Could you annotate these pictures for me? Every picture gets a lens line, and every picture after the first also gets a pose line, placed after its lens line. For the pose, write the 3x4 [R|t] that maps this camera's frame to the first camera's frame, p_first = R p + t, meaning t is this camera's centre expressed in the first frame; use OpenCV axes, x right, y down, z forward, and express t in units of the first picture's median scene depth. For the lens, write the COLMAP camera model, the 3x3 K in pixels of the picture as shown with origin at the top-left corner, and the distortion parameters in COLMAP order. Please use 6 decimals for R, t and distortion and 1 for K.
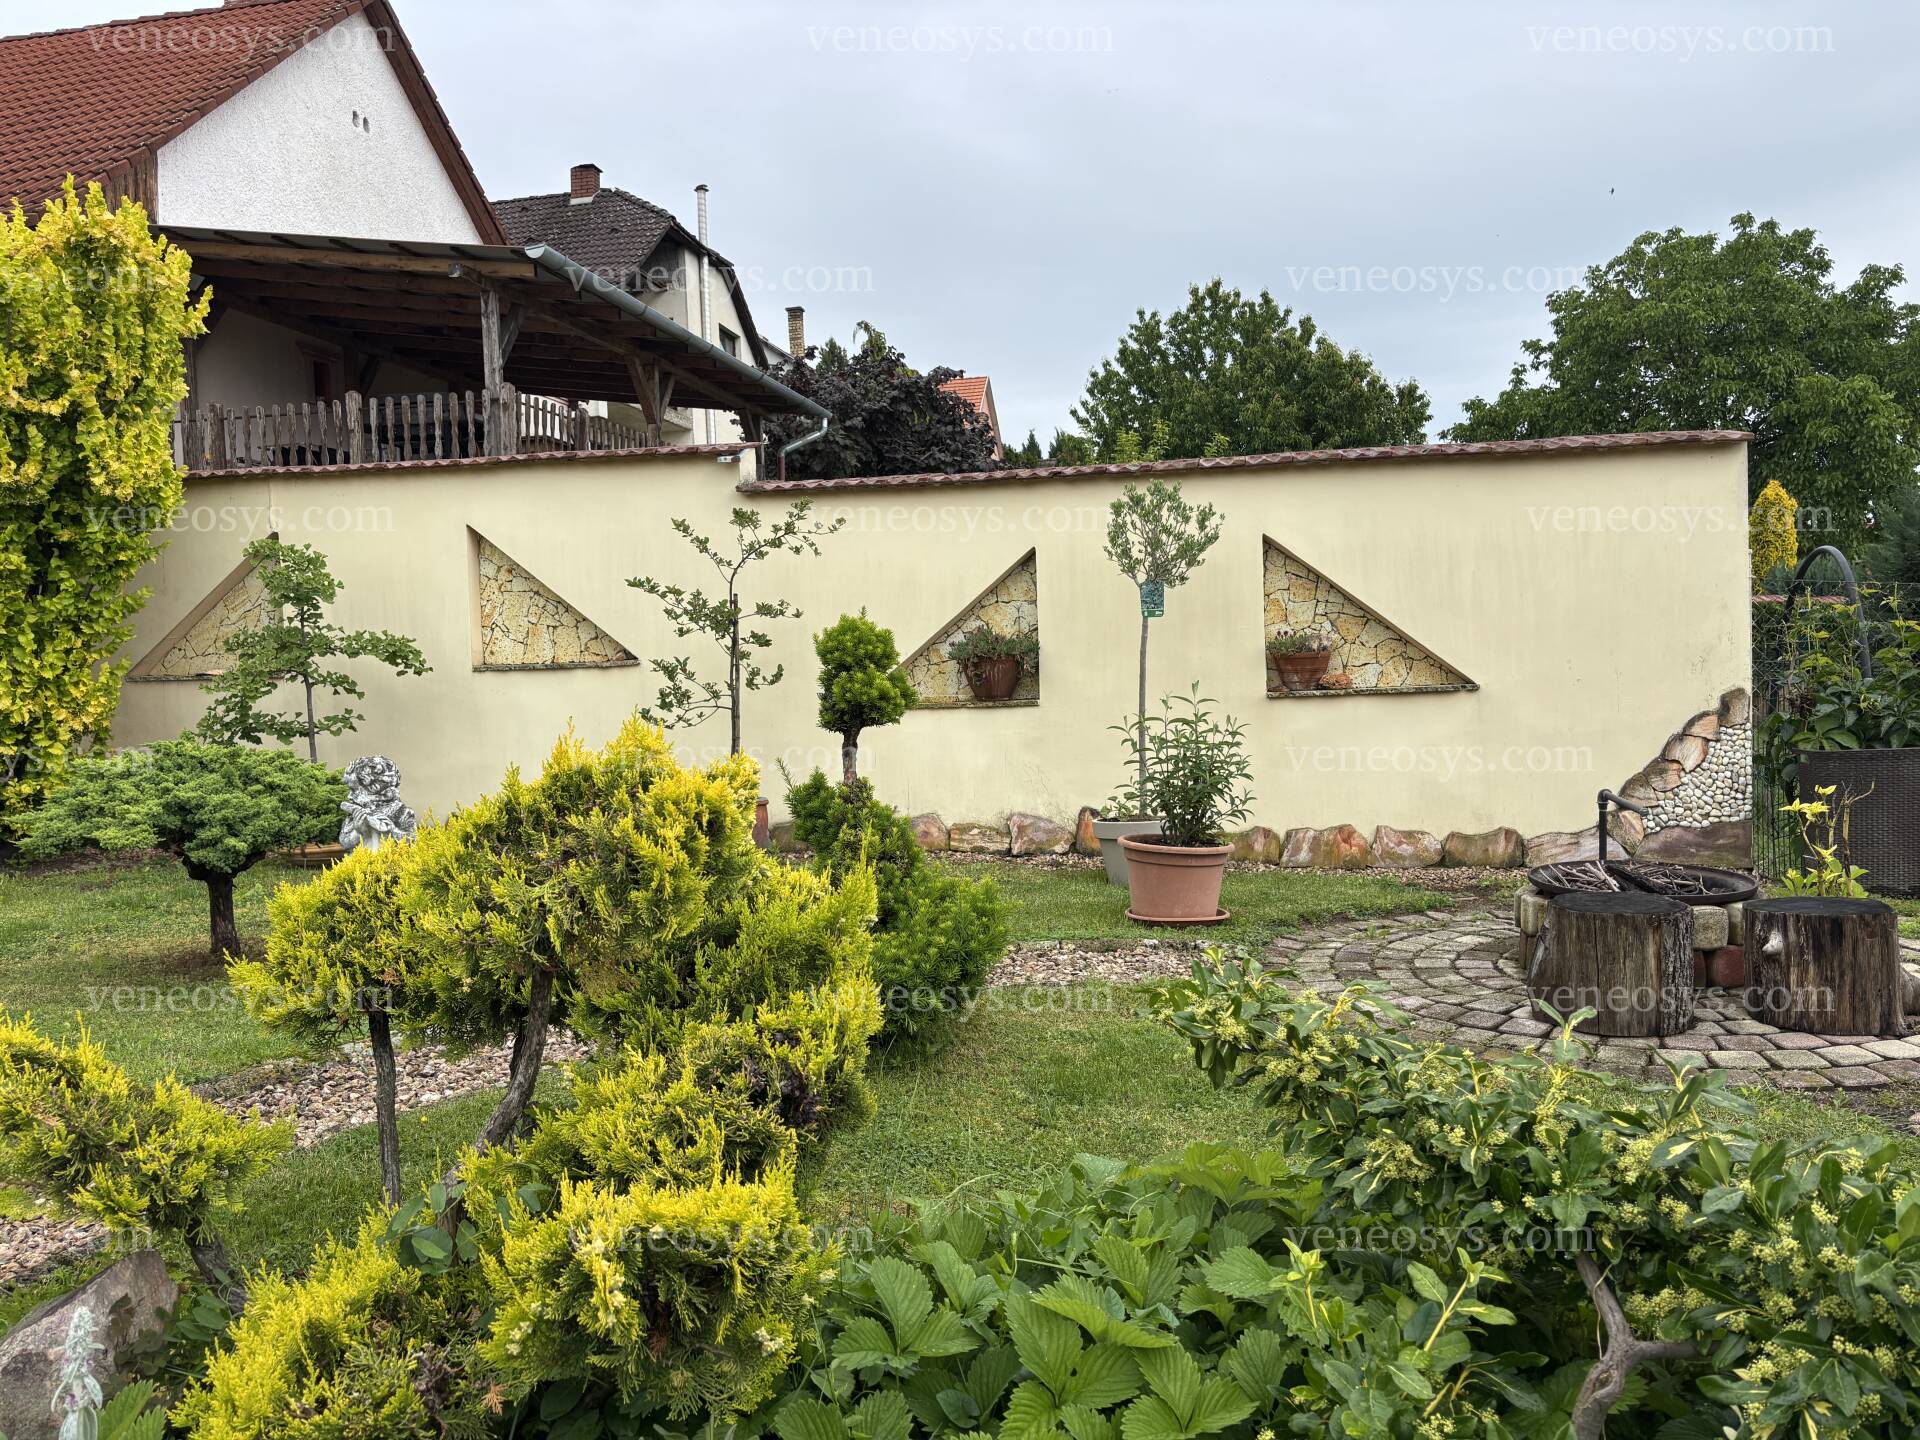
lens RADIAL K [[1458.5, 0, 958.3], [0, 1458.5, 717.6], [0, 0, 1]] dist [0.033692, -0.030252]
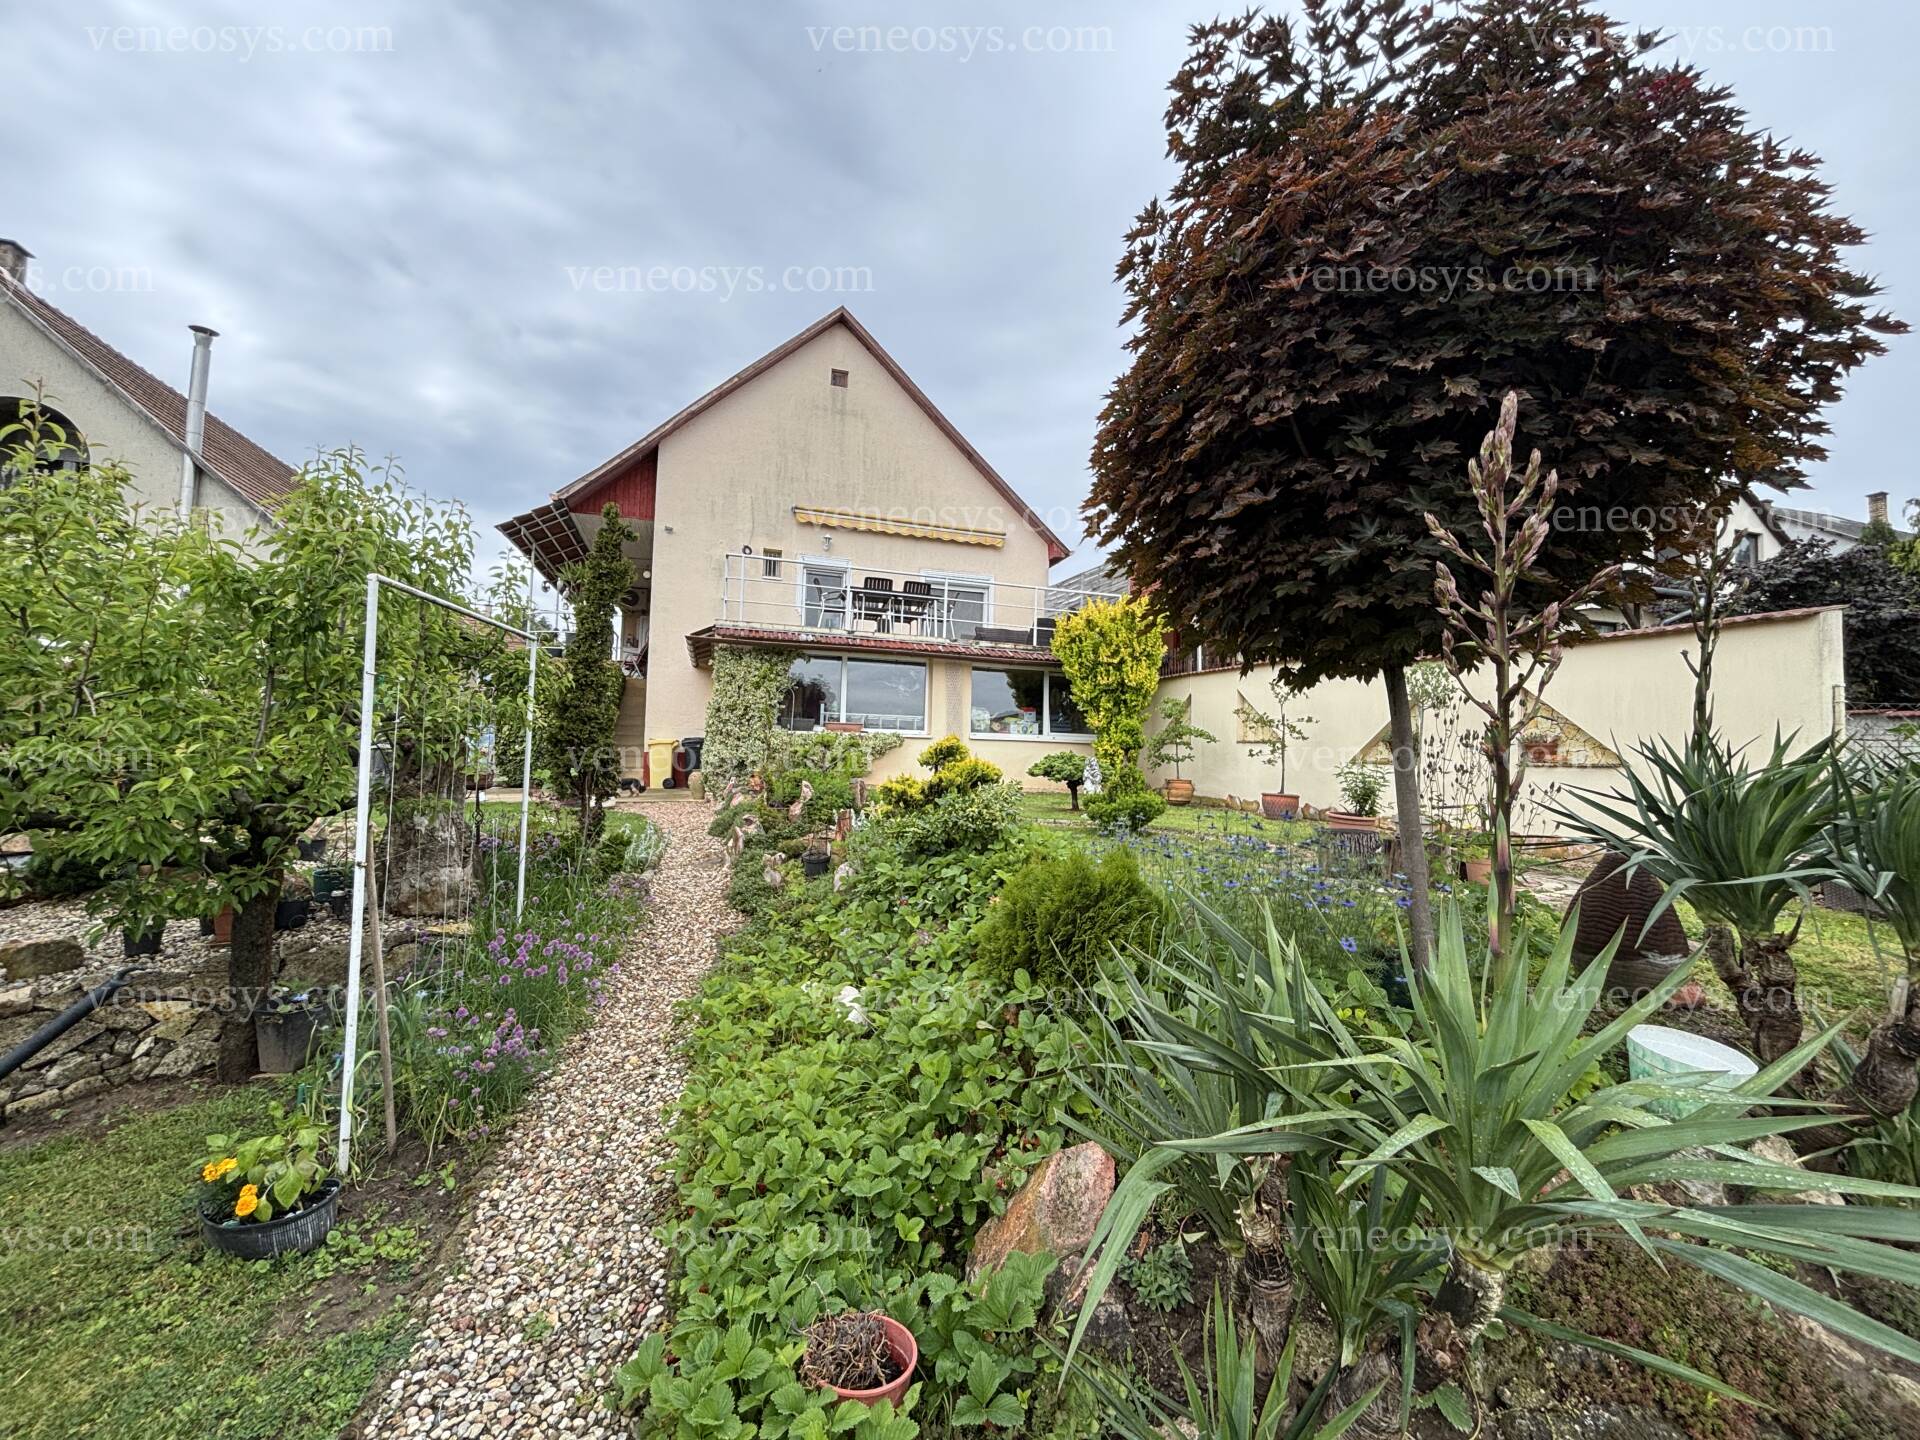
lens RADIAL K [[777.9, 0, 956.6], [0, 777.9, 723.1], [0, 0, 1]] dist [0.001467, -0.000294]
pose [[0.474667, 0.007734, -0.880131, 0.758475], [-0.072129, 0.996940, -0.030140, 0.014388], [0.877205, 0.077790, 0.473772, -0.162559]]
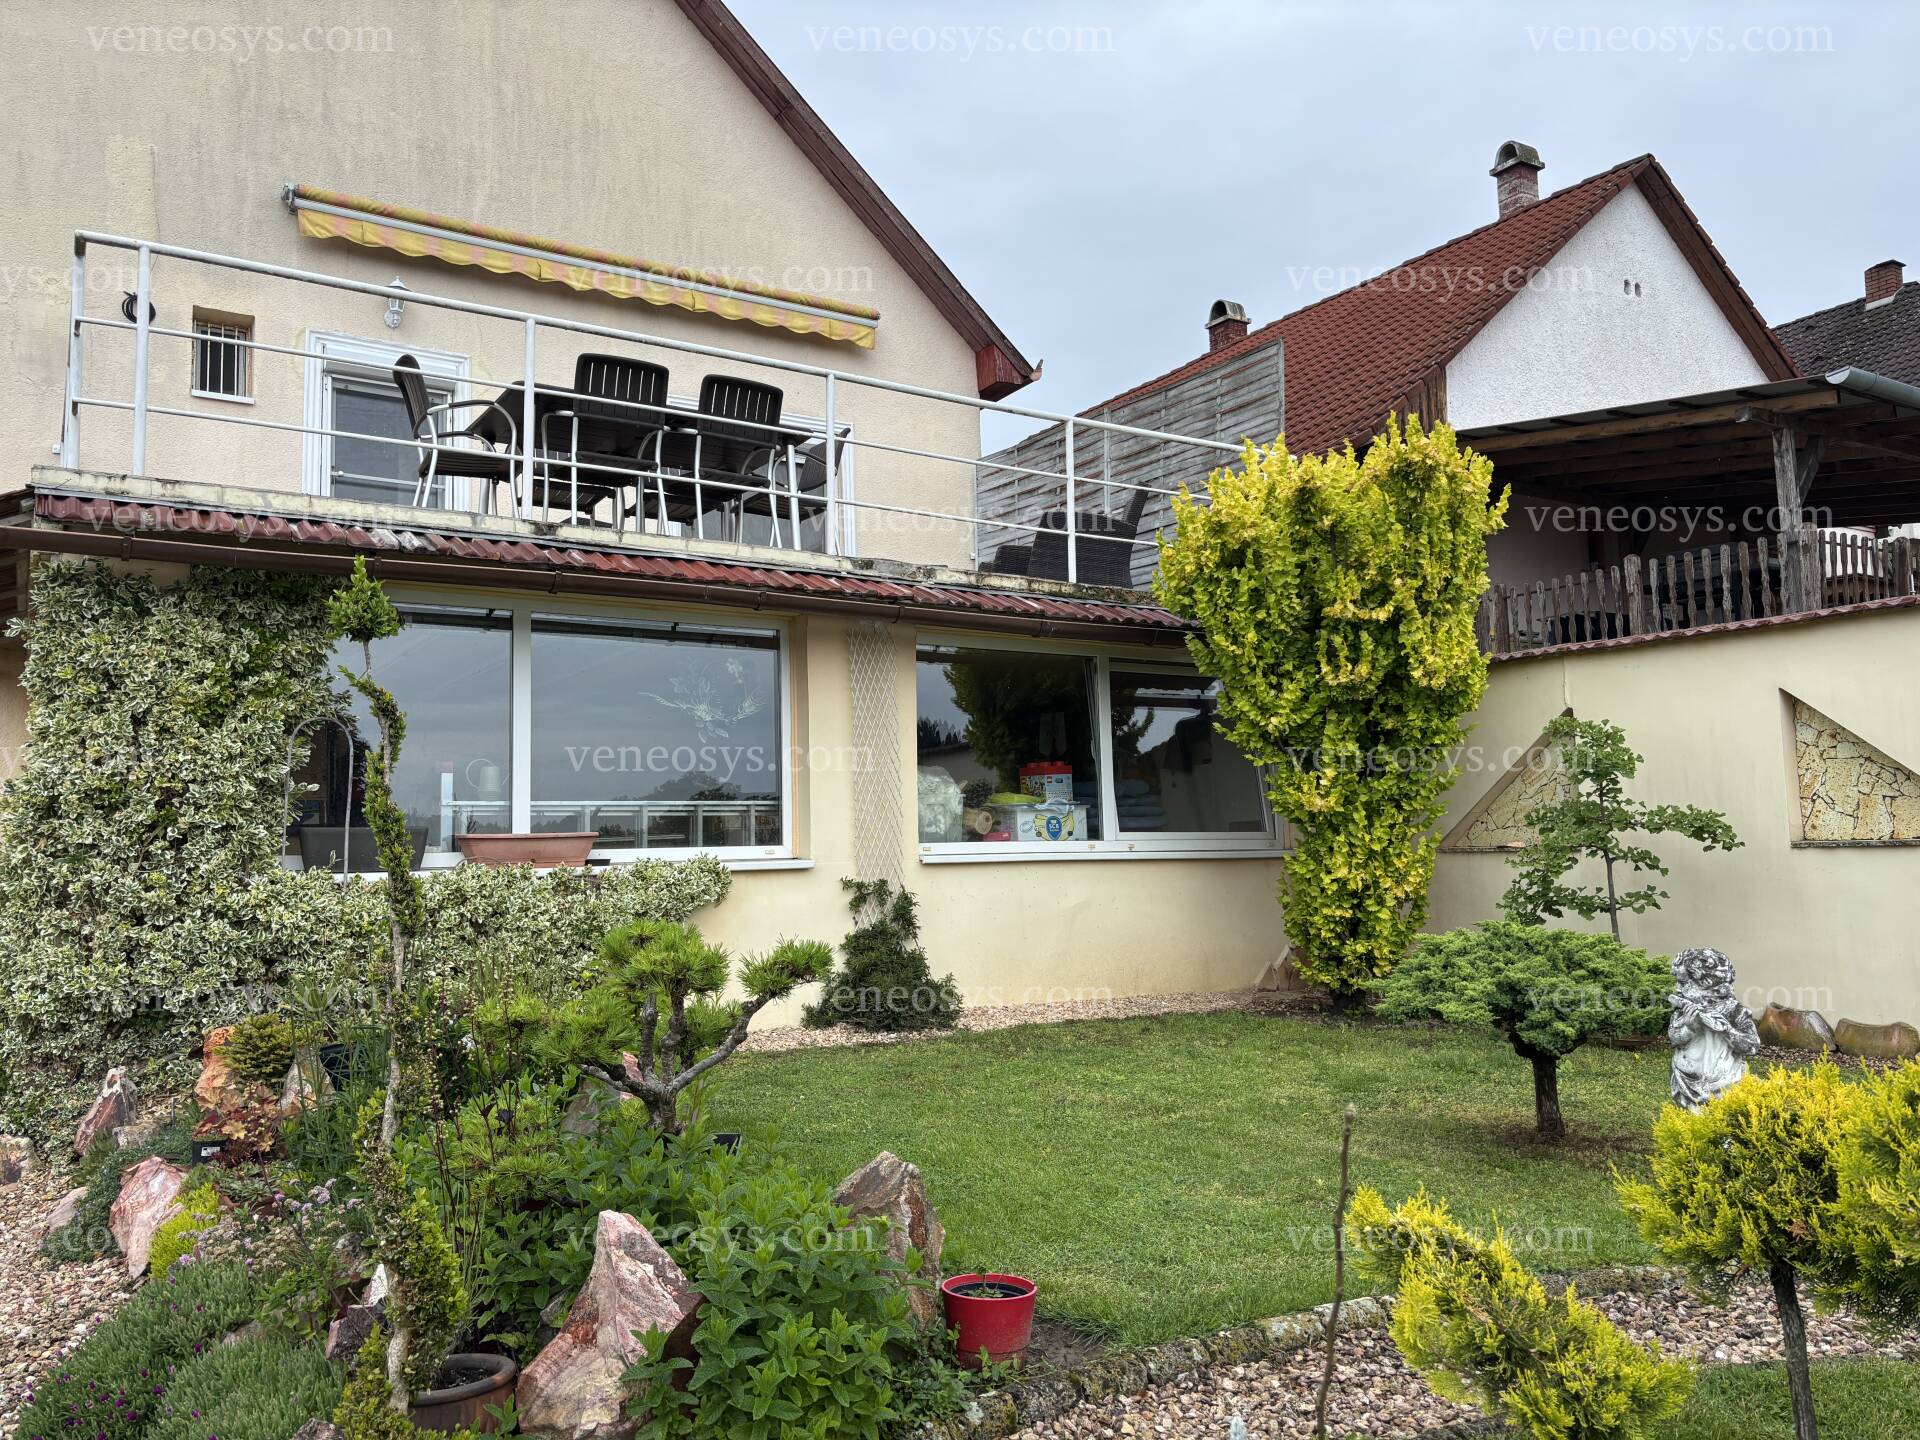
lens RADIAL K [[1458.5, 0, 932.2], [0, 1458.5, 718.7], [0, 0, 1]] dist [0.033692, -0.030252]
pose [[0.677125, -0.052737, -0.733976, -0.018969], [-0.024439, 0.995267, -0.094056, -0.013057], [0.735462, 0.081626, 0.672632, -0.015114]]
